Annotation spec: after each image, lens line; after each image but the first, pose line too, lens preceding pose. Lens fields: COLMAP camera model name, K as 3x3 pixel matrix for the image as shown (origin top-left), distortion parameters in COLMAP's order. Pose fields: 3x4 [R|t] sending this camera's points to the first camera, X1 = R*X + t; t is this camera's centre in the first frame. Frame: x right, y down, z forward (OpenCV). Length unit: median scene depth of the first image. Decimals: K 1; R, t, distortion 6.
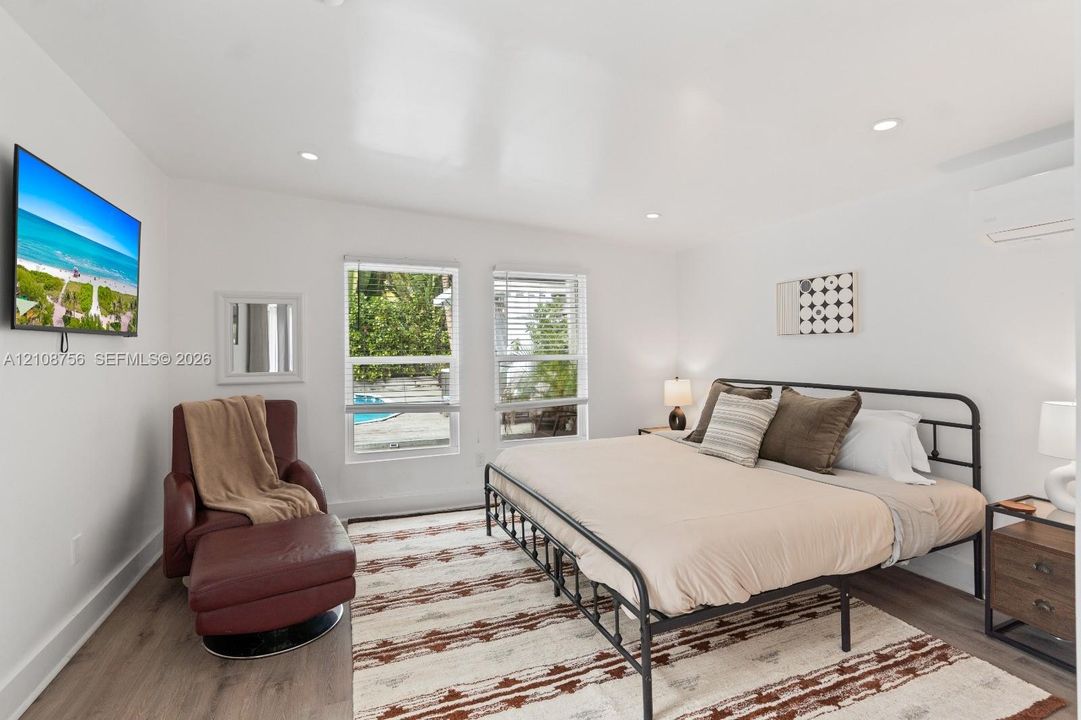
lens RADIAL K [[500.4, 0, 535.5], [0, 500.4, 336.4], [0, 0, 1]] dist [-0.005213, -0.000047]
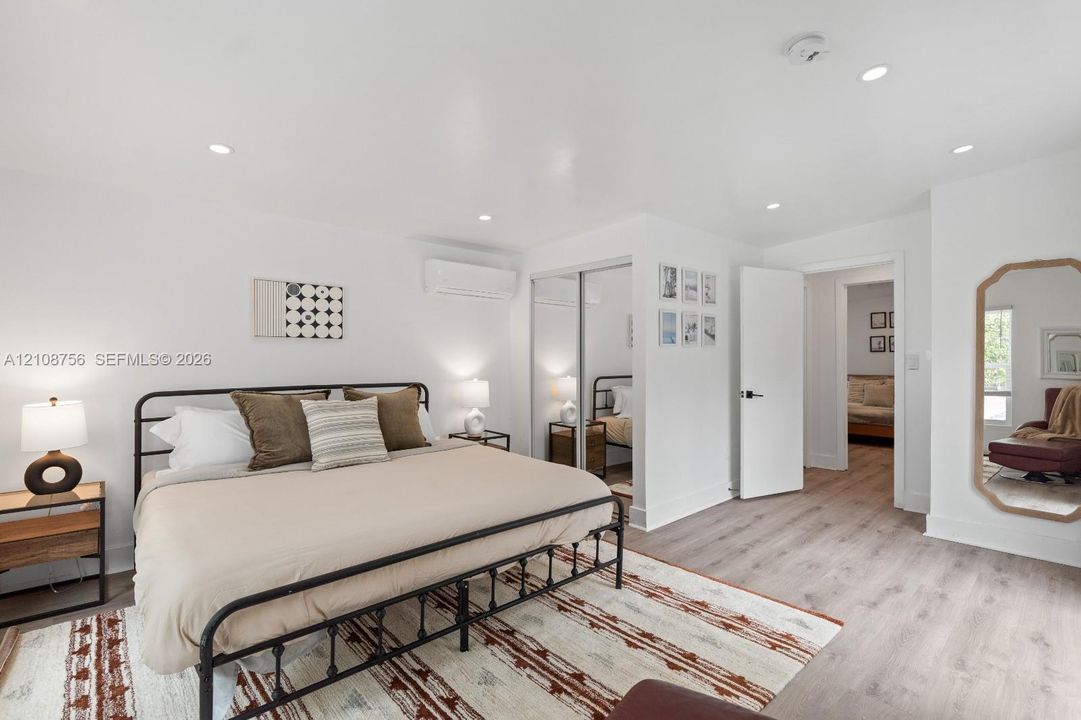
lens RADIAL K [[500.4, 0, 539.1], [0, 500.4, 358.5], [0, 0, 1]] dist [-0.005213, -0.000047]
pose [[-0.347746, -0.000524, 0.937589, -0.597812], [-0.030767, 0.999468, -0.010852, 0.035213], [-0.937084, -0.032621, -0.347577, 0.922621]]
